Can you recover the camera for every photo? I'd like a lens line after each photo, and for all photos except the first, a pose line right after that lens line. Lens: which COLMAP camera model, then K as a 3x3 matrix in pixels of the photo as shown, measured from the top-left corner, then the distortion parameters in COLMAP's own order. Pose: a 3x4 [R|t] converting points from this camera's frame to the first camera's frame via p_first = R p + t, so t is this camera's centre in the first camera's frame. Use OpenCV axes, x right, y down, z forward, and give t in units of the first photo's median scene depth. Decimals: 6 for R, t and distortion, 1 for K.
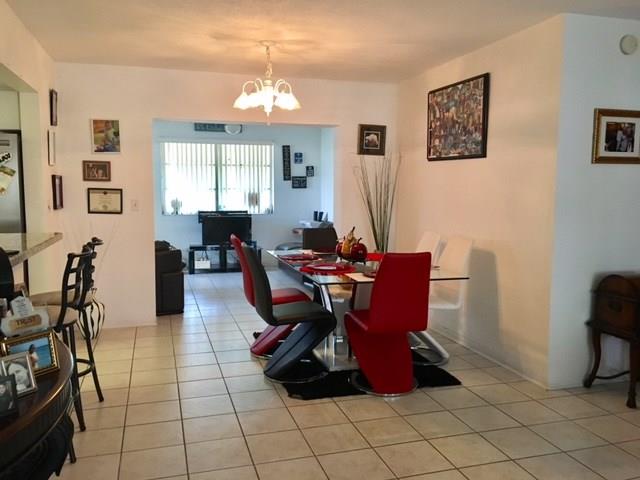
lens RADIAL K [[544.0, 0, 323.7], [0, 544.0, 236.2], [0, 0, 1]] dist [0.066423, -0.060983]
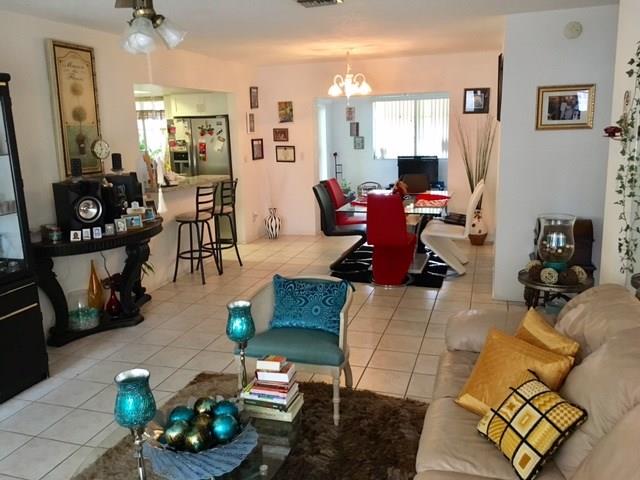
lens RADIAL K [[544.0, 0, 320.2], [0, 544.0, 240.8], [0, 0, 1]] dist [0.066423, -0.060983]
pose [[0.823933, 0.092468, -0.559092, 0.597627], [-0.021567, 0.991000, 0.132116, -0.026546], [0.566277, -0.096797, 0.818511, -0.256692]]
